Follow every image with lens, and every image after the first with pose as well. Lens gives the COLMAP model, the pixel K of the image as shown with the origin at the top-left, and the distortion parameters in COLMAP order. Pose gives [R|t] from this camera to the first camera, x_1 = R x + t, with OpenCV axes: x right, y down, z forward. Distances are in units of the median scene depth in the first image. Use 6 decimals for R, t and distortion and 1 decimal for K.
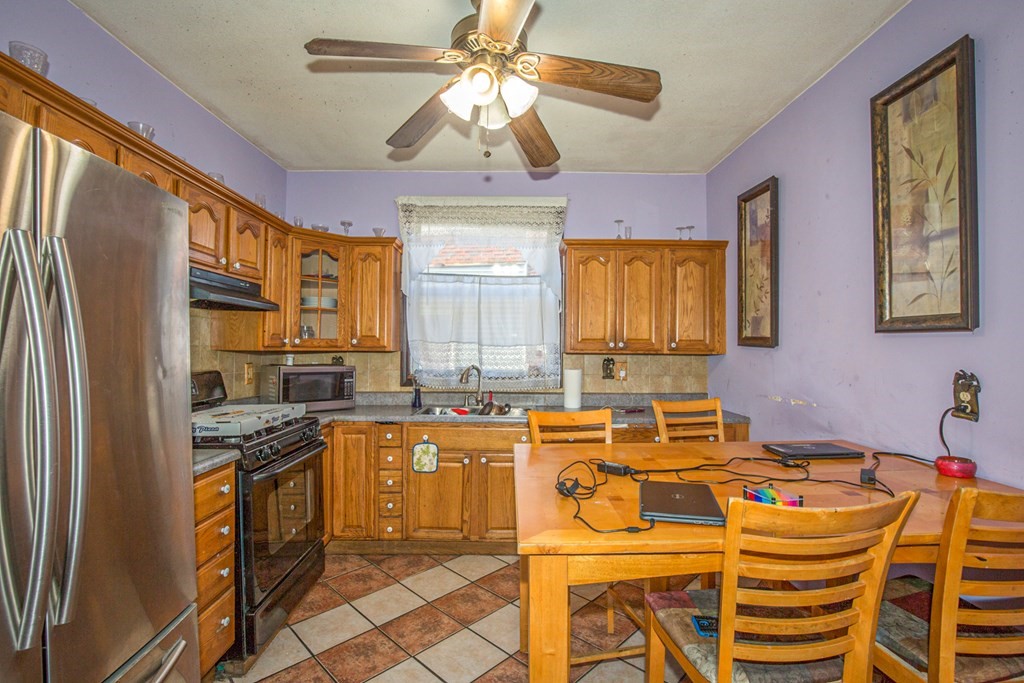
lens RADIAL K [[471.9, 0, 513.3], [0, 471.9, 340.5], [0, 0, 1]] dist [-0.017567, 0.000870]
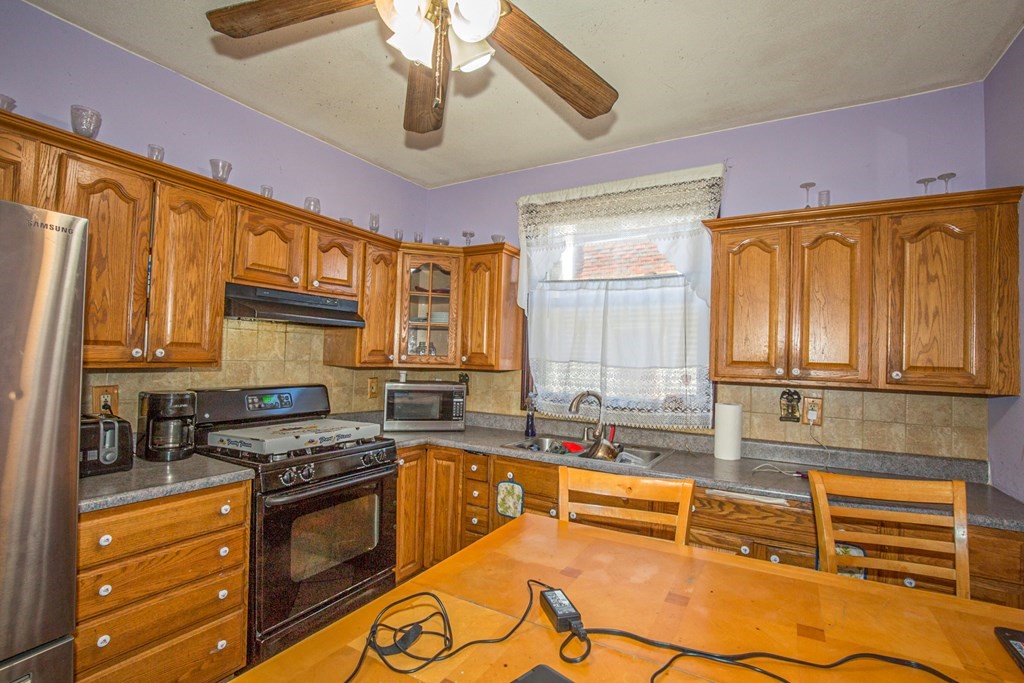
lens RADIAL K [[471.9, 0, 514.6], [0, 471.9, 344.8], [0, 0, 1]] dist [-0.017567, 0.000870]
pose [[0.862256, 0.004253, -0.506455, 0.217458], [-0.015444, 0.999720, -0.017900, -0.010288], [0.506238, 0.023256, 0.862080, 0.243732]]
